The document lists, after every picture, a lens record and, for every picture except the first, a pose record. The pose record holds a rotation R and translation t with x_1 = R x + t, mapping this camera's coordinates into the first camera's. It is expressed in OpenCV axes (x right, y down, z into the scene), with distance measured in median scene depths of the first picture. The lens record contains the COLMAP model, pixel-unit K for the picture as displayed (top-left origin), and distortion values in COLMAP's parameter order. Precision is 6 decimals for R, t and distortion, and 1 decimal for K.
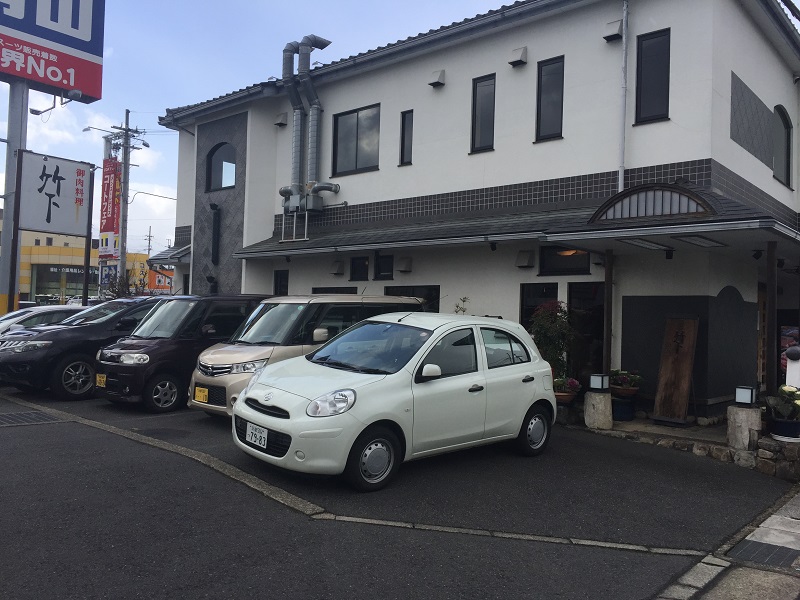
lens RADIAL K [[678.2, 0, 400.5], [0, 678.2, 304.2], [0, 0, 1]] dist [0.004657, -0.020507]
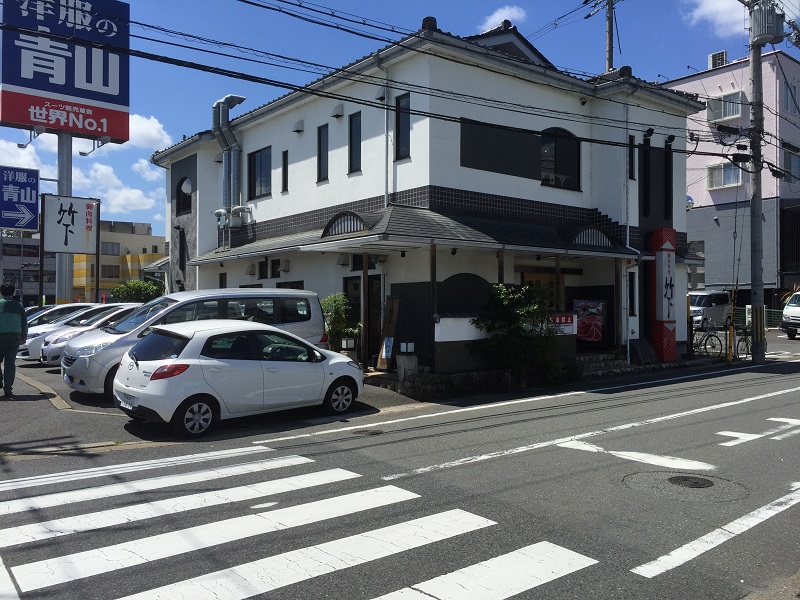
lens RADIAL K [[678.2, 0, 399.2], [0, 678.2, 296.2], [0, 0, 1]] dist [0.004657, -0.020507]
pose [[0.986079, -0.042124, -0.160856, 0.353521], [0.043078, 0.999069, 0.002446, 0.006948], [0.160603, -0.009342, 0.986975, -0.235954]]
